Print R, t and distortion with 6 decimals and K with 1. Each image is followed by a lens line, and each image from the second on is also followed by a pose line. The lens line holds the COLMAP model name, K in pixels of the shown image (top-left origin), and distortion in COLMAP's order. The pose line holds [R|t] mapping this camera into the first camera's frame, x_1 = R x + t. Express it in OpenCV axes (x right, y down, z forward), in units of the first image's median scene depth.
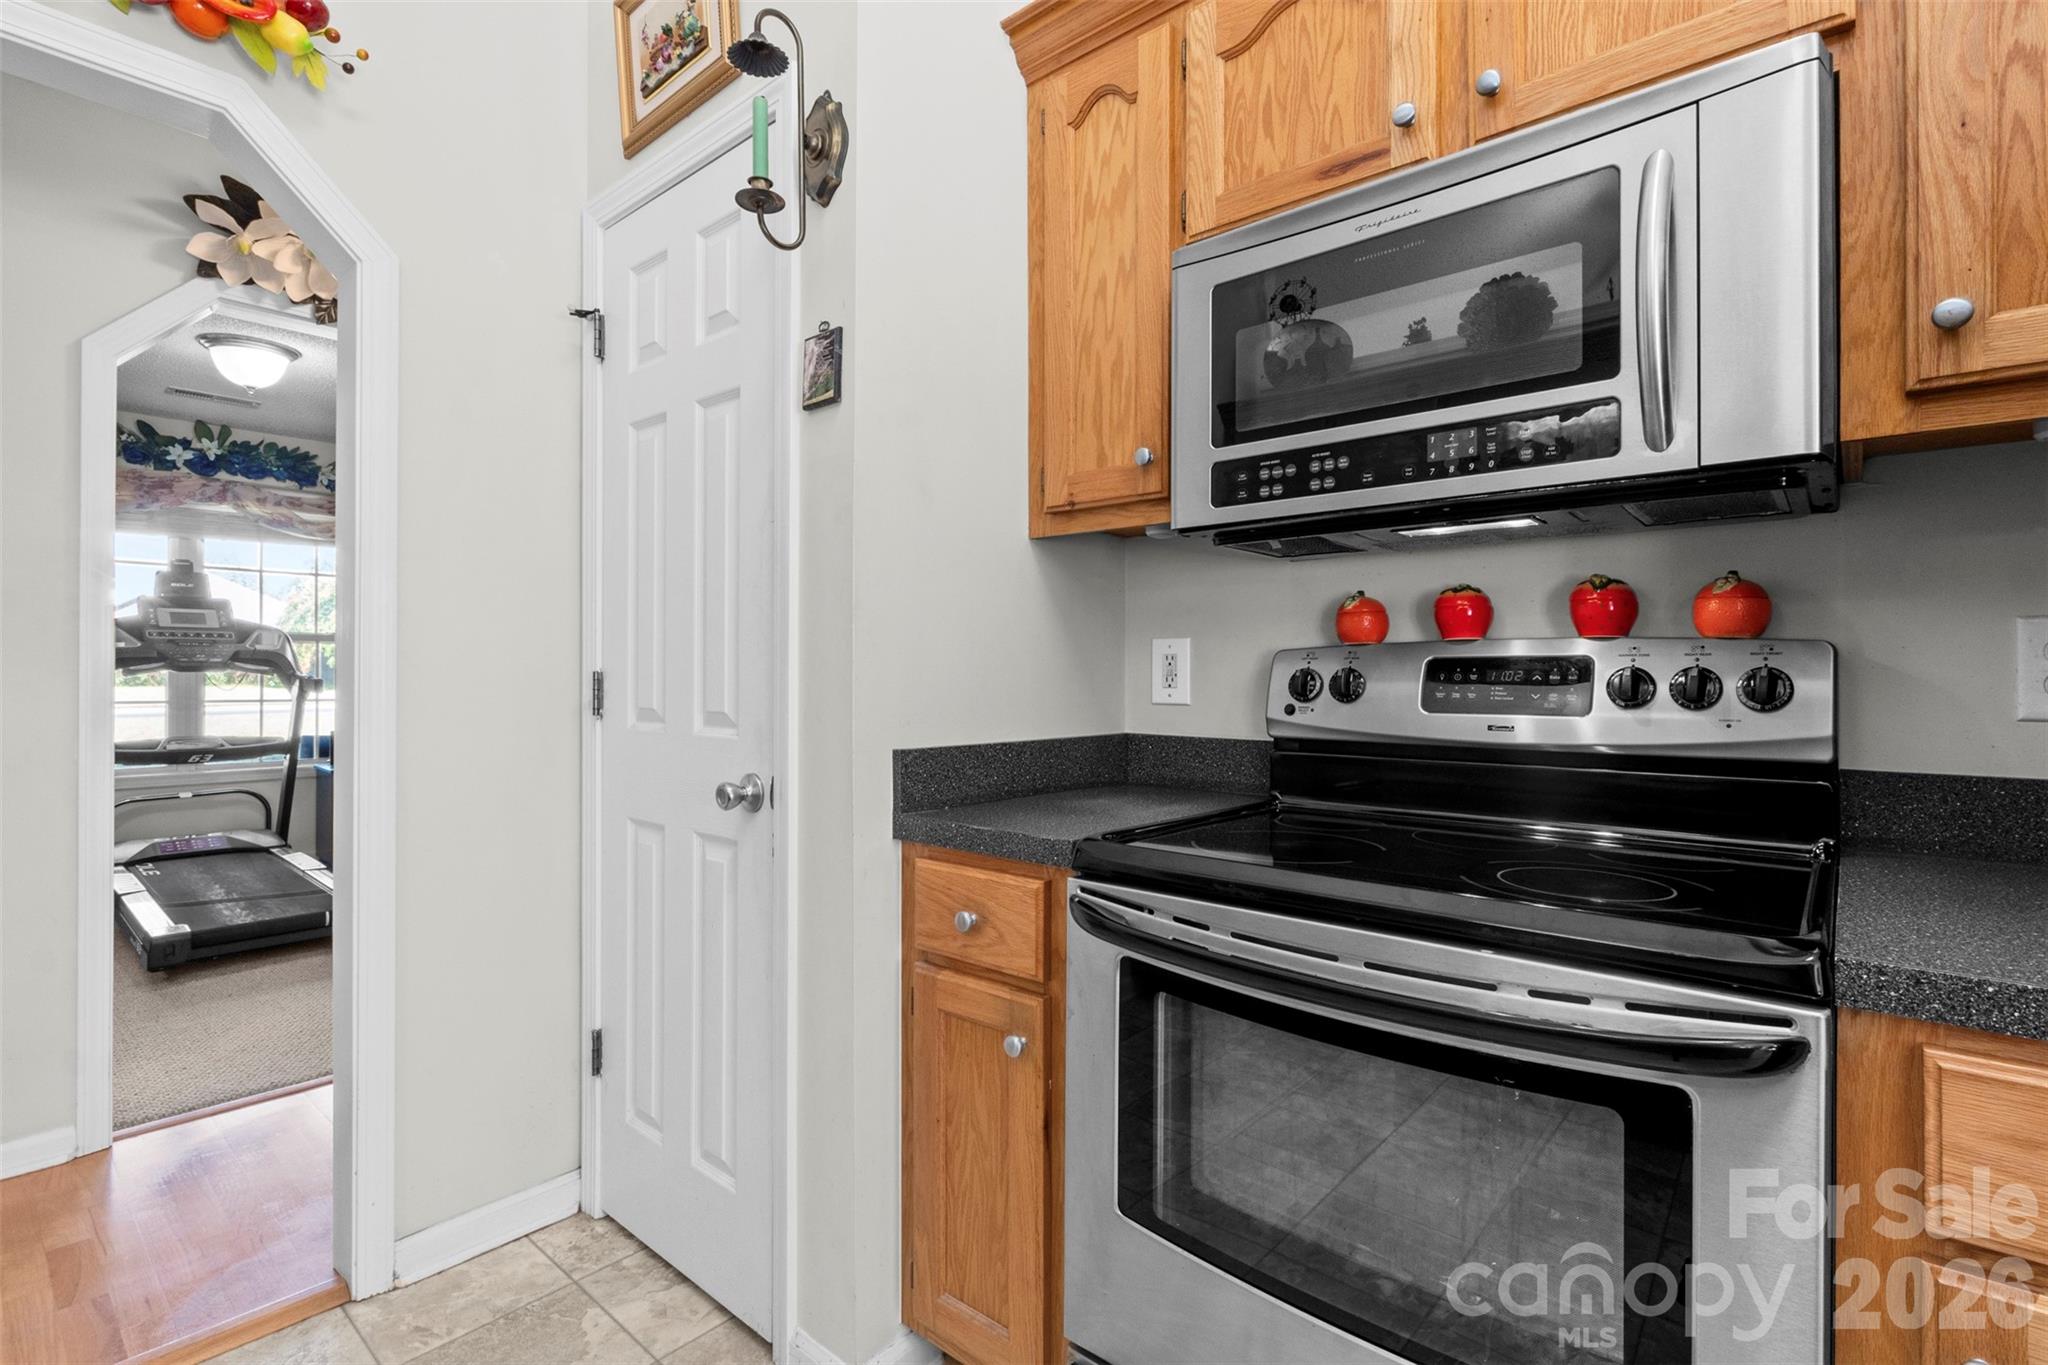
lens RADIAL K [[934.7, 0, 1016.9], [0, 934.7, 671.2], [0, 0, 1]] dist [0.000696, -0.001759]
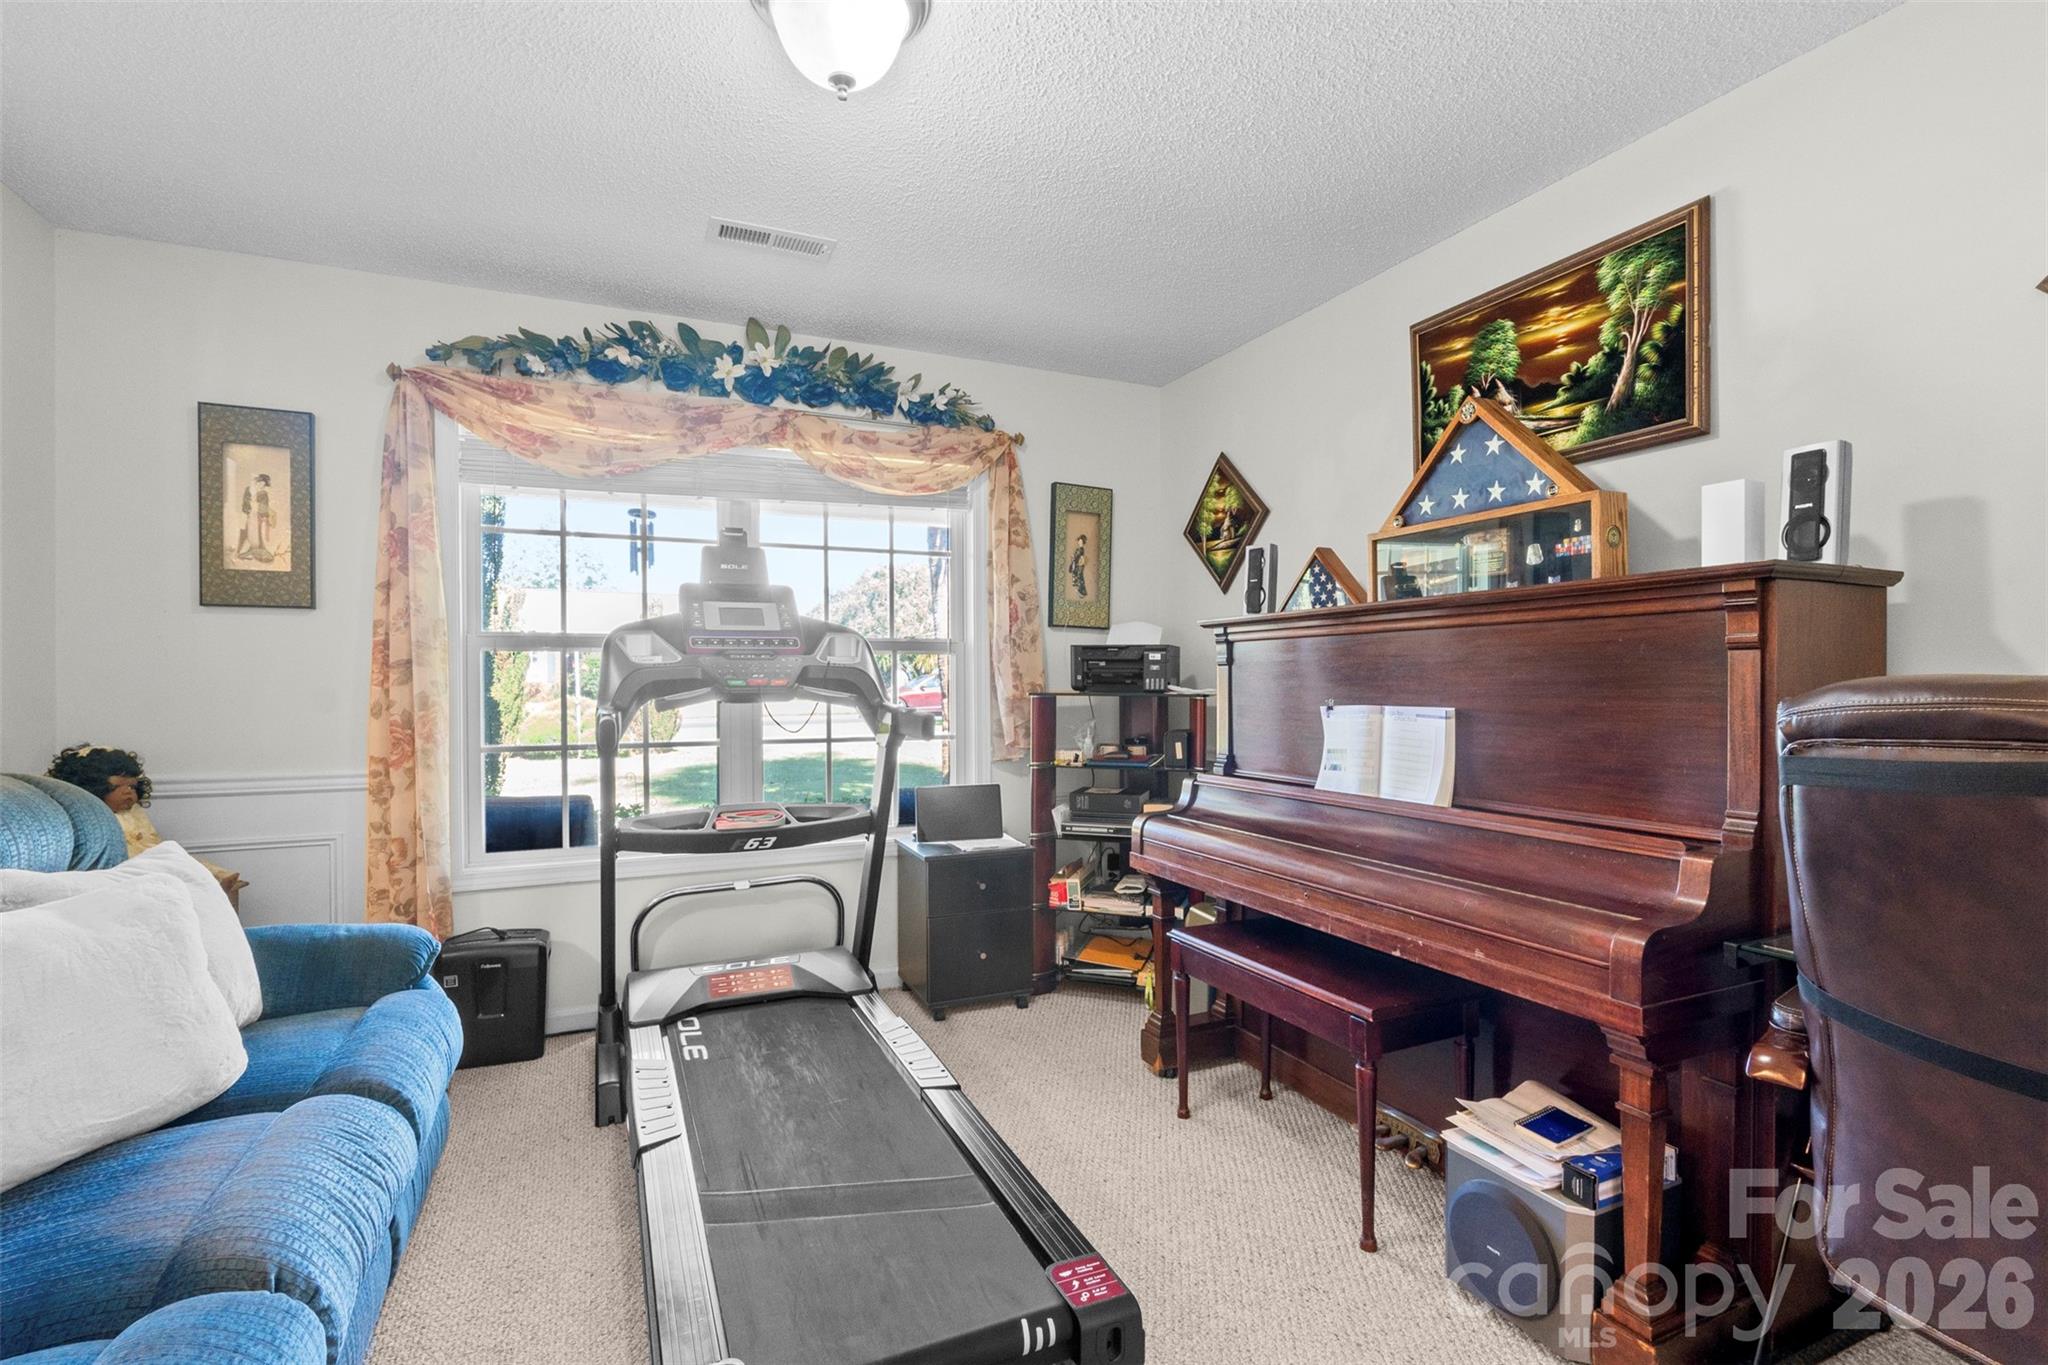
lens RADIAL K [[934.7, 0, 1032.2], [0, 934.7, 690.6], [0, 0, 1]] dist [0.000696, -0.001759]
pose [[0.907753, -0.003227, -0.419494, -0.184337], [0.008223, 0.999915, 0.010101, -0.004848], [0.419425, -0.012619, 0.907702, 0.211133]]
